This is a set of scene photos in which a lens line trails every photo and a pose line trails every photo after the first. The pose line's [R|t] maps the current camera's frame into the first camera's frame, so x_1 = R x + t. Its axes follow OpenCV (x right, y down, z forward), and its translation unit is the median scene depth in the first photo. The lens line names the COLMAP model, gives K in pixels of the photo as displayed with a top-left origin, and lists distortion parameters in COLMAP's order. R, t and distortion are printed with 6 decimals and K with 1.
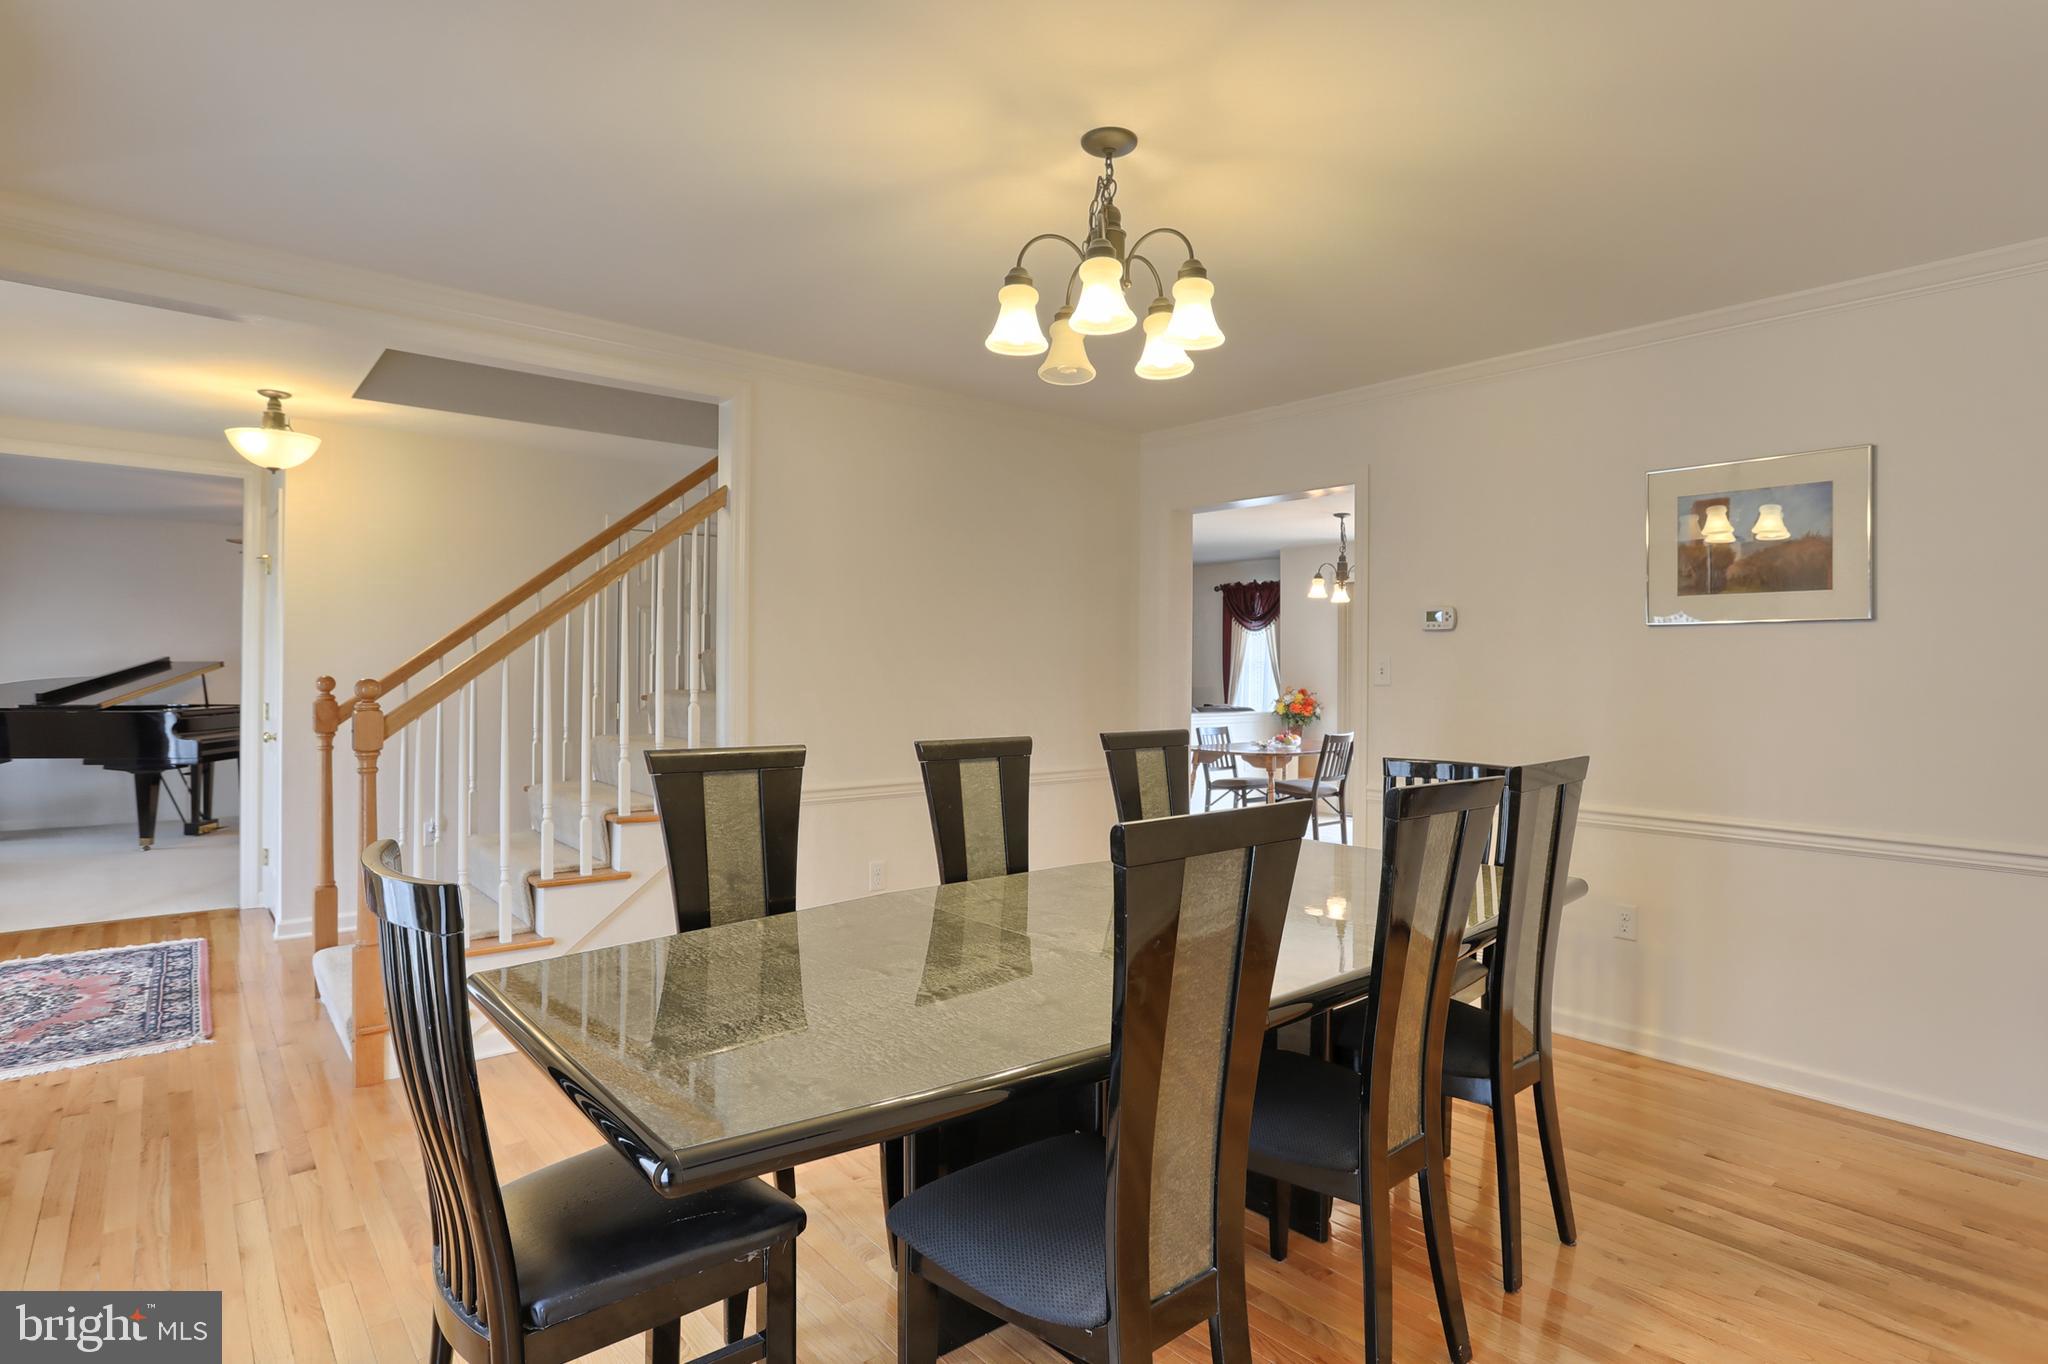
lens RADIAL K [[1057.9, 0, 1029.1], [0, 1057.9, 667.4], [0, 0, 1]] dist [-0.051933, 0.018108]
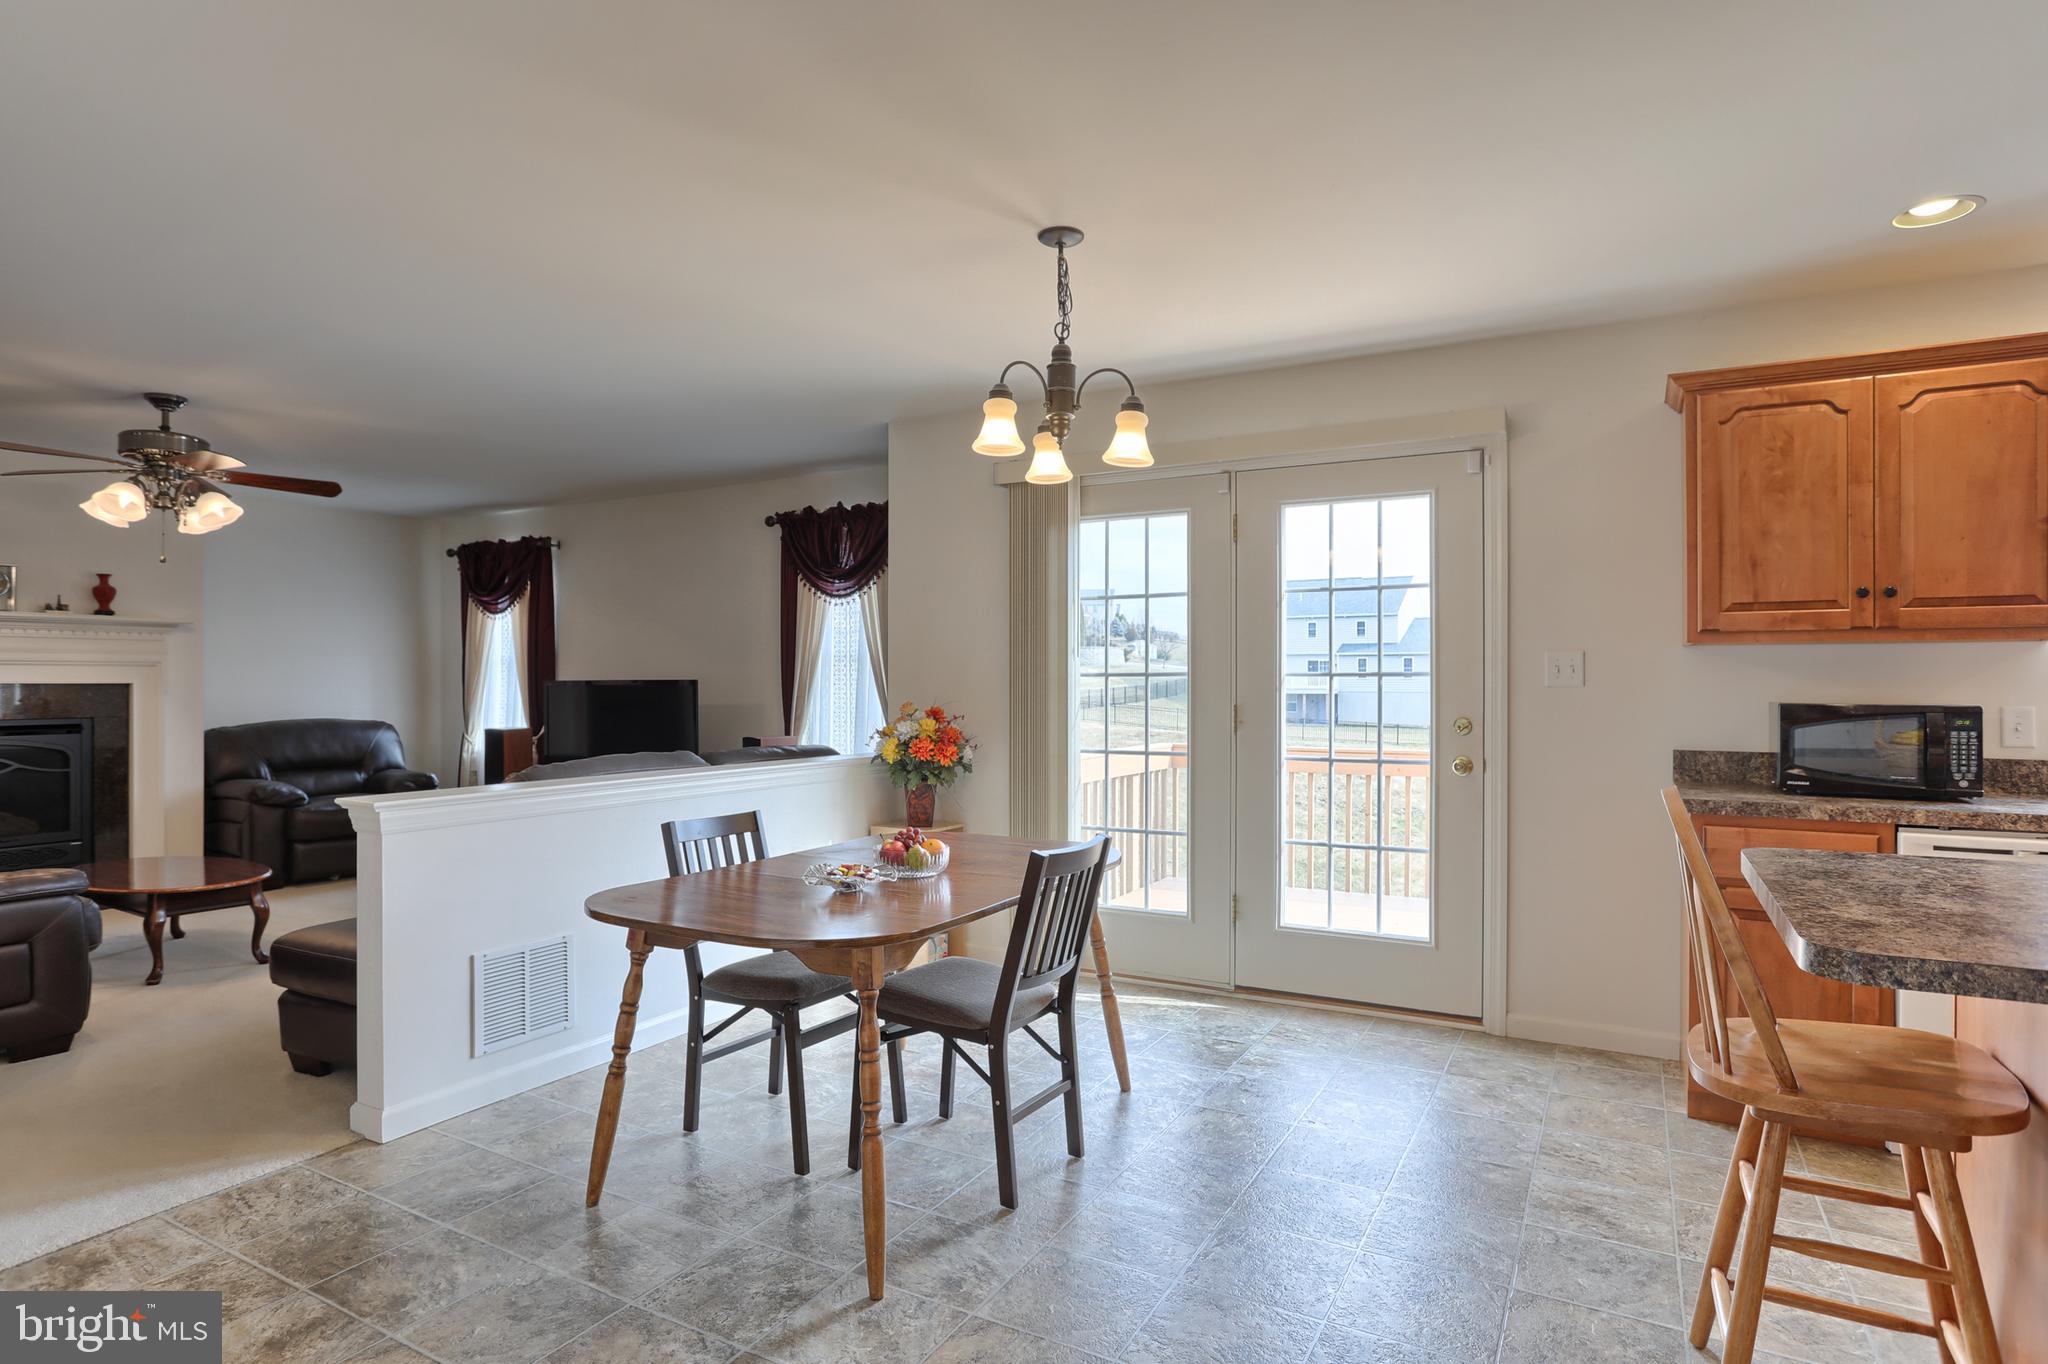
lens RADIAL K [[1117.1, 0, 1027.1], [0, 1117.1, 674.1], [0, 0, 1]] dist [-0.043621, 0.020074]
pose [[0.934605, -0.000178, 0.355688, 0.112055], [0.003947, 0.999943, -0.009871, 0.009257], [-0.355666, 0.010629, 0.934553, 0.485207]]
